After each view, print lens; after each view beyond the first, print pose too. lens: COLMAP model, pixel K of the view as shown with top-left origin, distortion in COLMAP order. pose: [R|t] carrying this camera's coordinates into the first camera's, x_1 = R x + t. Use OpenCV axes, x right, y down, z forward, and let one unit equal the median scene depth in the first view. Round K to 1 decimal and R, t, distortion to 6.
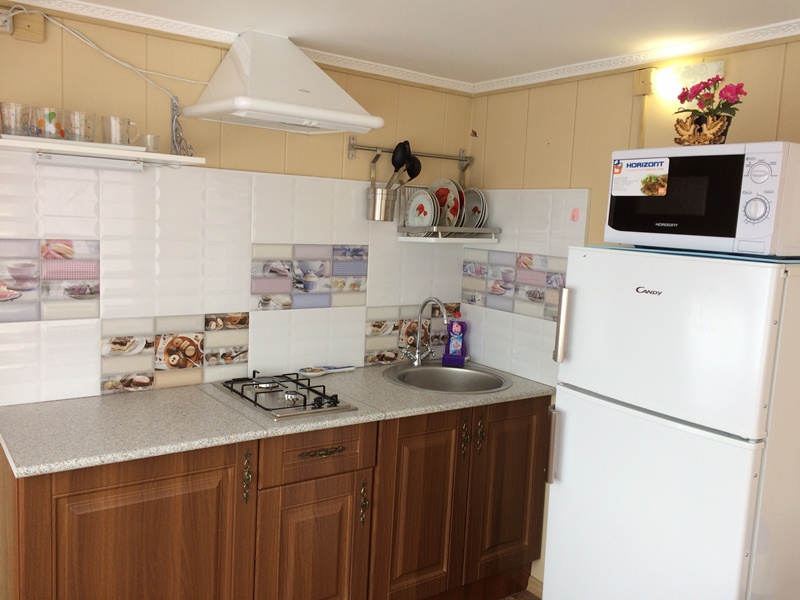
lens RADIAL K [[690.5, 0, 399.5], [0, 690.5, 297.6], [0, 0, 1]] dist [0.004476, 0.001057]
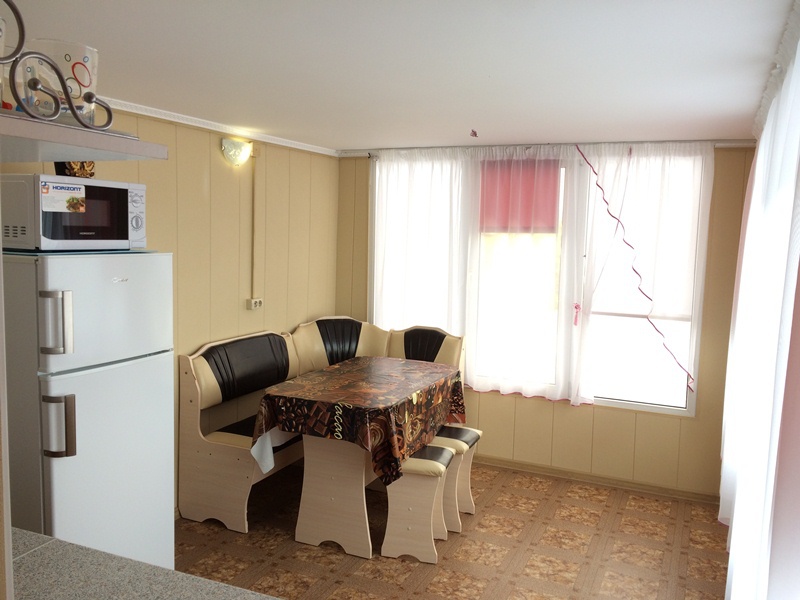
lens RADIAL K [[690.5, 0, 399.5], [0, 690.5, 301.5], [0, 0, 1]] dist [0.004476, 0.001057]
pose [[-0.509849, -0.150190, 0.847052, -1.141393], [0.051762, 0.977502, 0.204476, -0.223513], [-0.858705, 0.148097, -0.490604, 1.161353]]
